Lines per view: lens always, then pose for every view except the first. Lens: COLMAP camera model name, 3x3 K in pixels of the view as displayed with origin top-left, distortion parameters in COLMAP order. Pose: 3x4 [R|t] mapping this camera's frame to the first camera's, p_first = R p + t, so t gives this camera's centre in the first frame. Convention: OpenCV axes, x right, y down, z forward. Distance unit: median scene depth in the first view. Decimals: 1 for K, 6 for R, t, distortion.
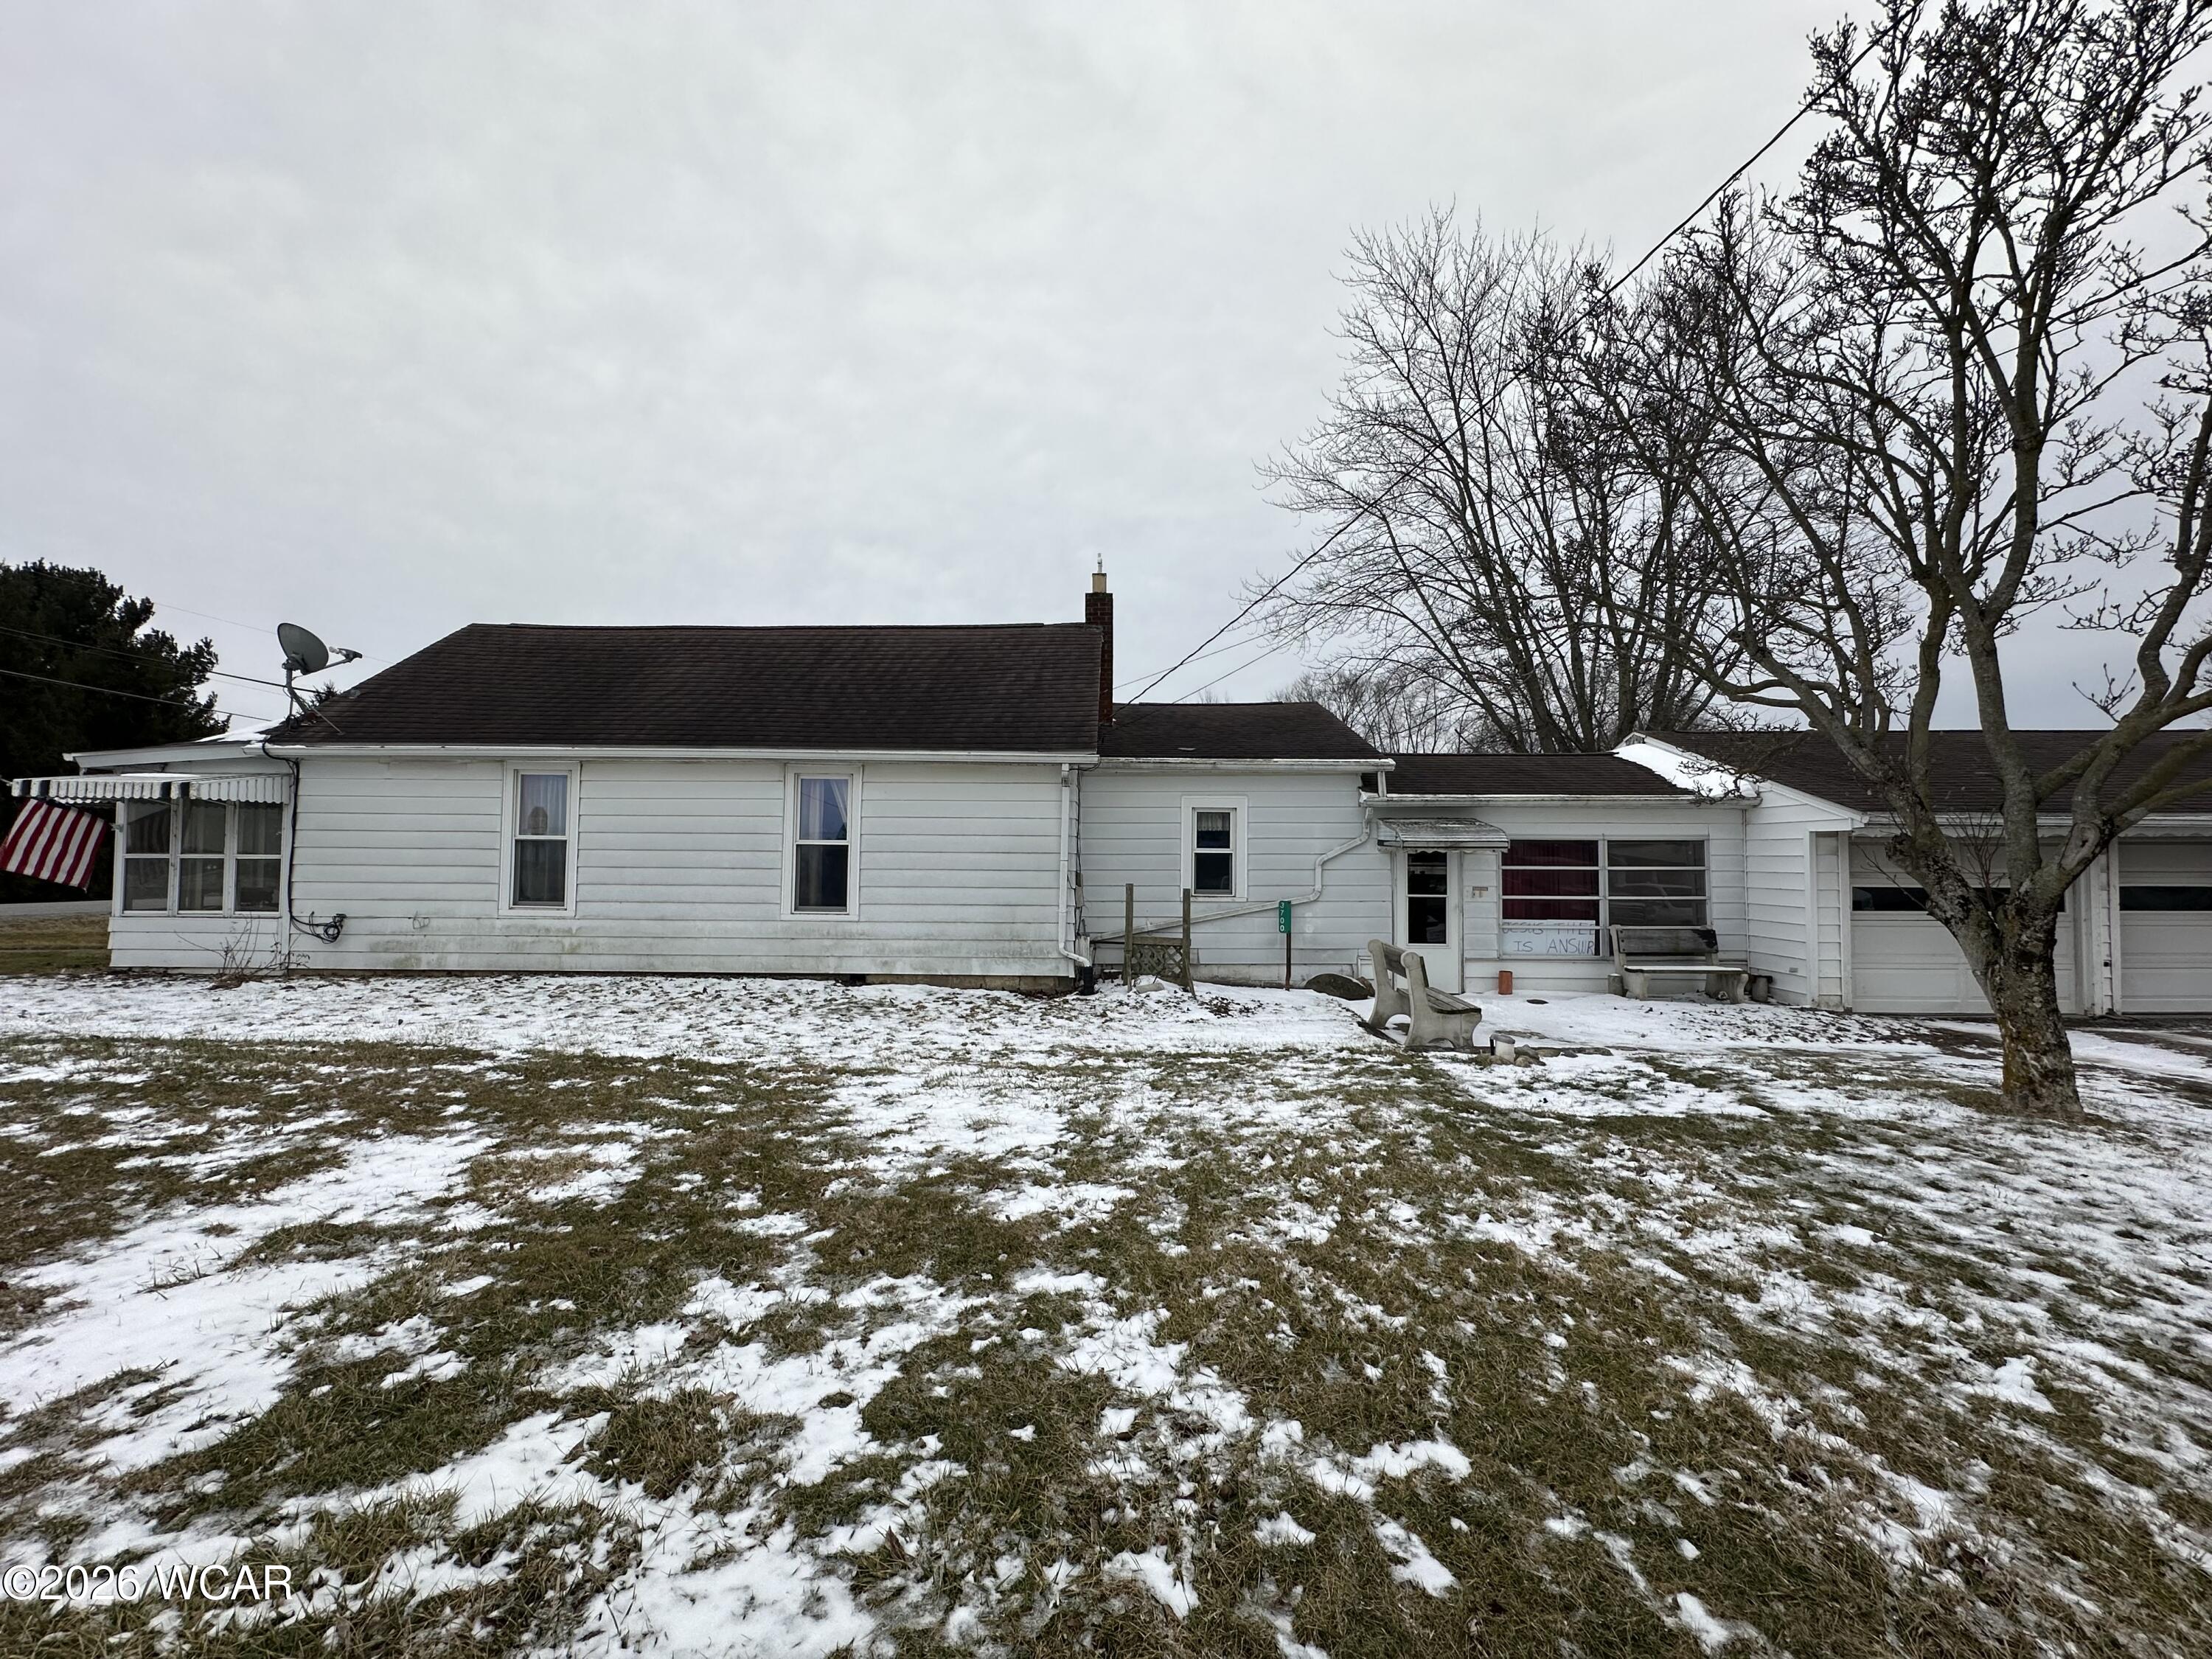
lens RADIAL K [[877.4, 0, 1101.6], [0, 877.4, 831.5], [0, 0, 1]] dist [-0.000422, 0.000500]
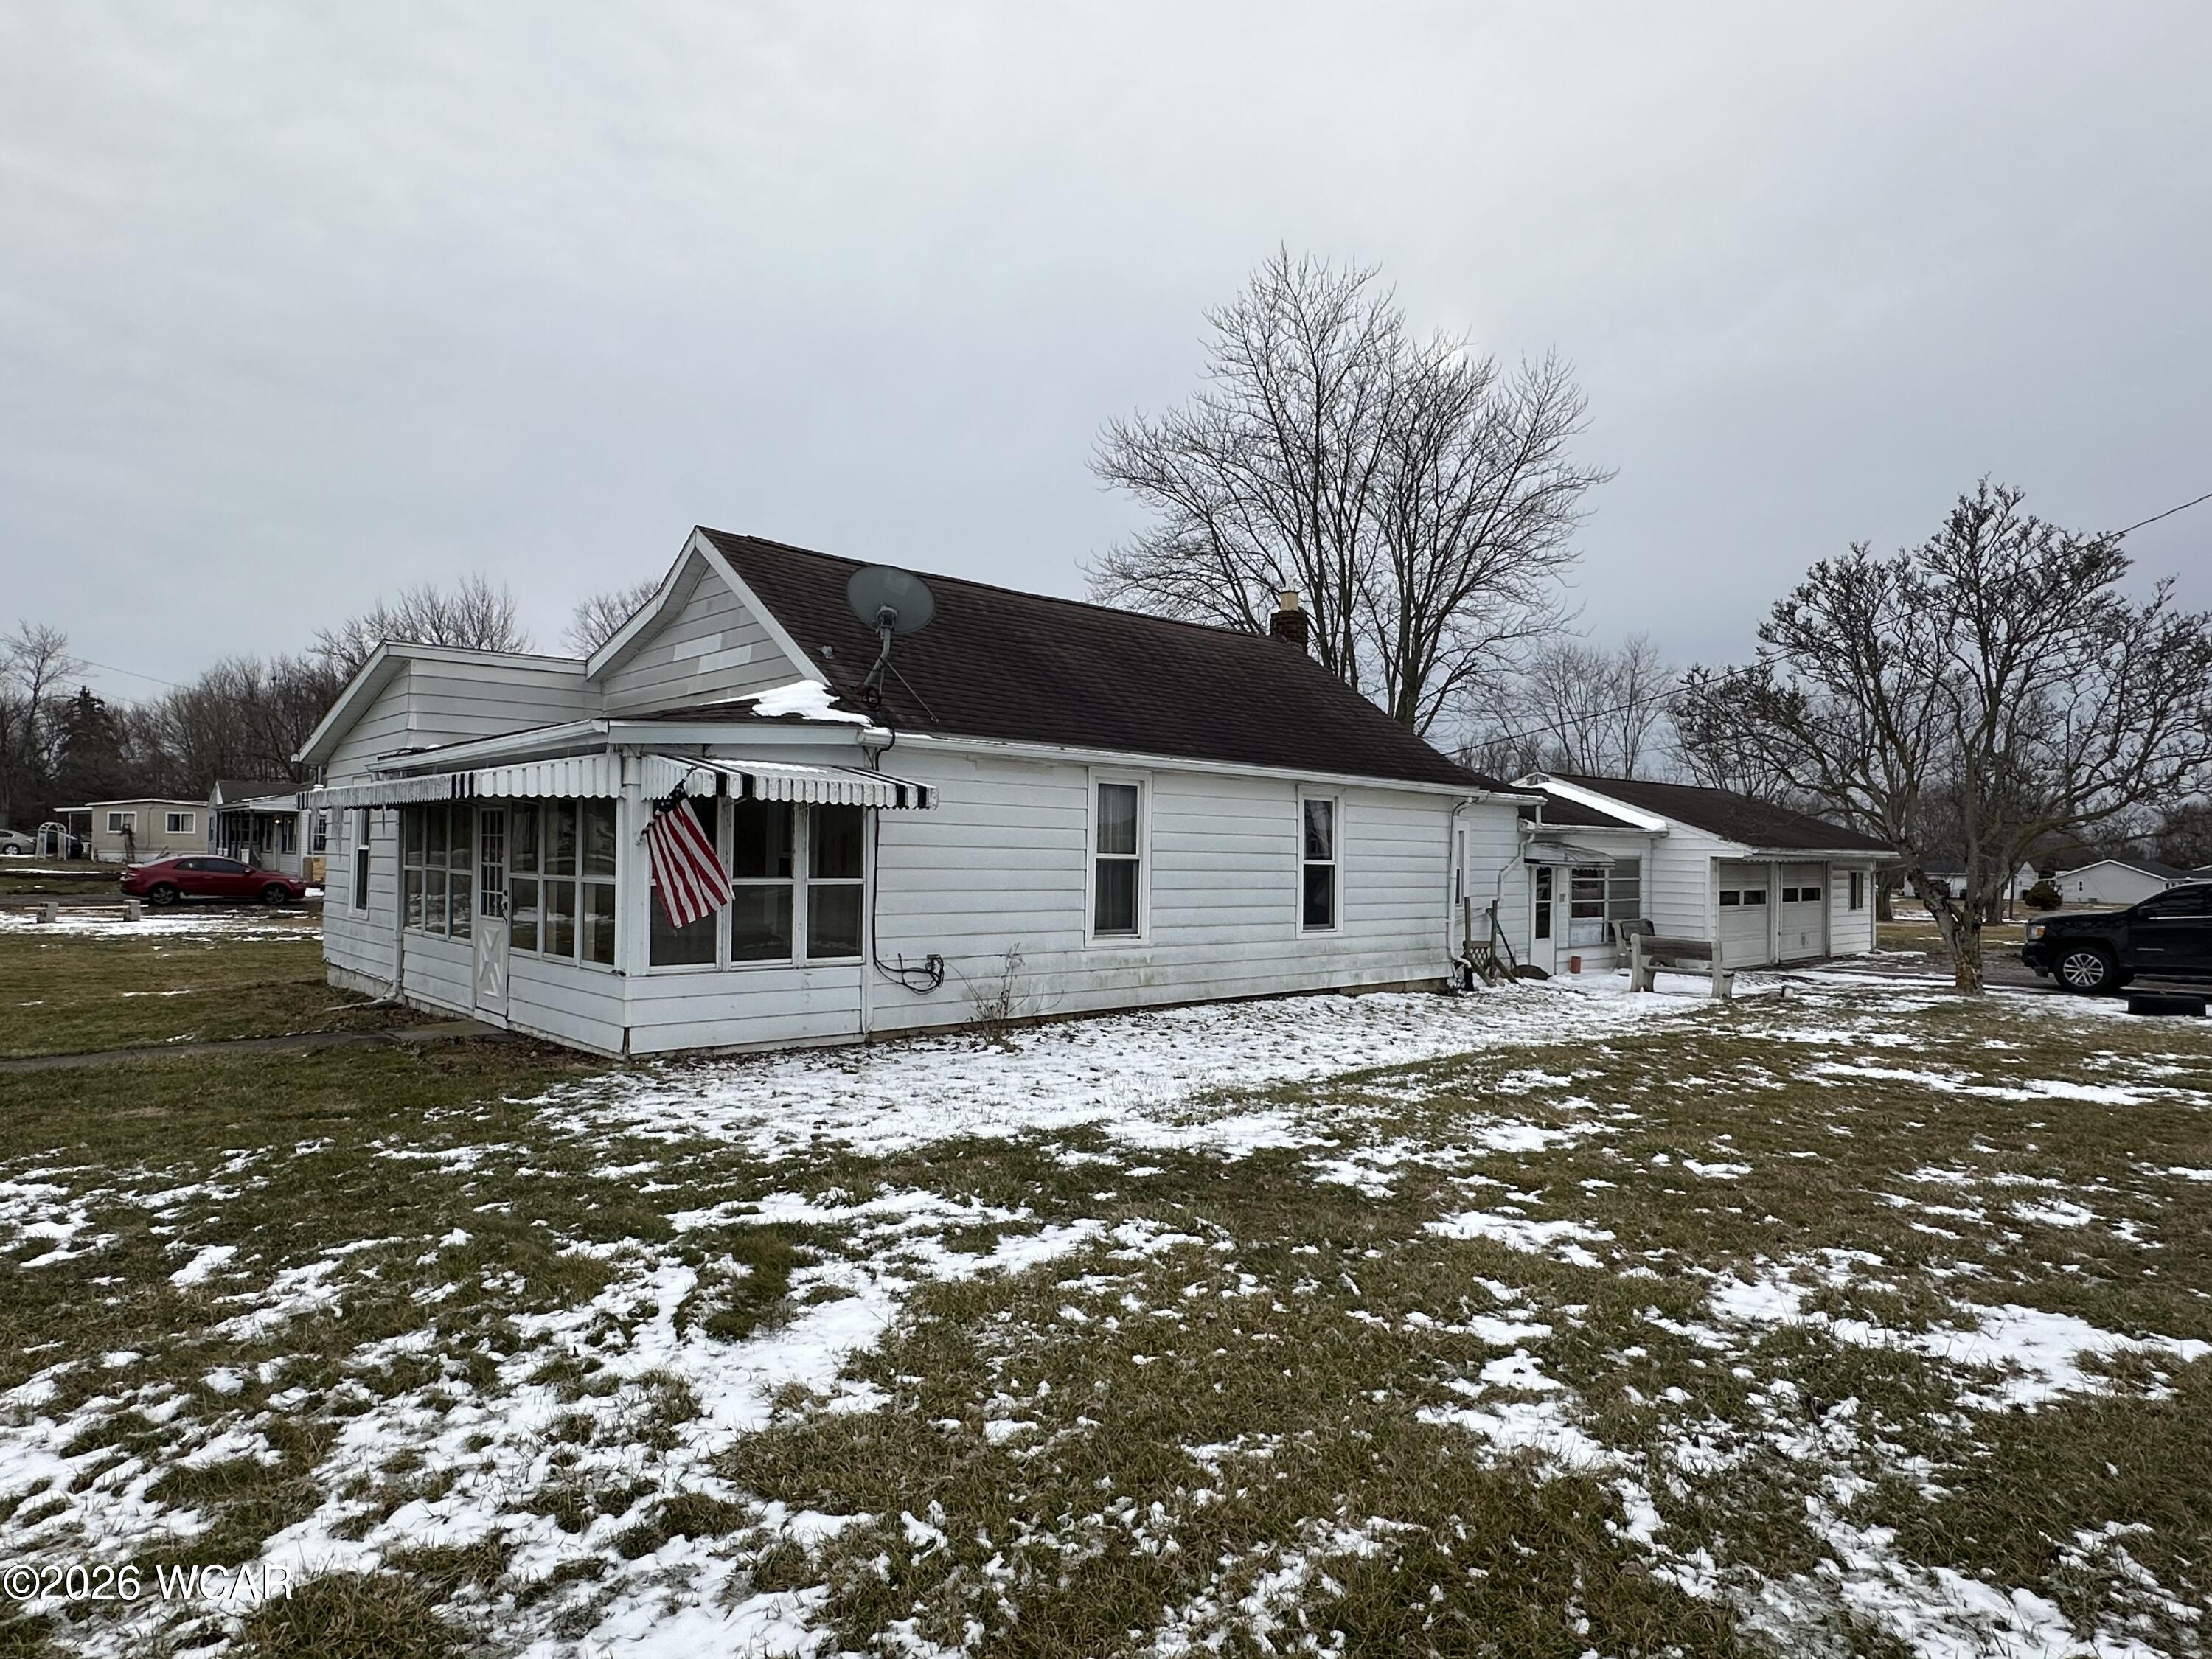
lens RADIAL K [[1271.1, 0, 1102.6], [0, 1271.1, 830.0], [0, 0, 1]] dist [0.002663, 0.000266]
pose [[0.725324, 0.017935, 0.688174, -1.528438], [-0.032348, 0.999444, 0.008048, -0.029572], [-0.687647, -0.028098, 0.725501, 0.087891]]
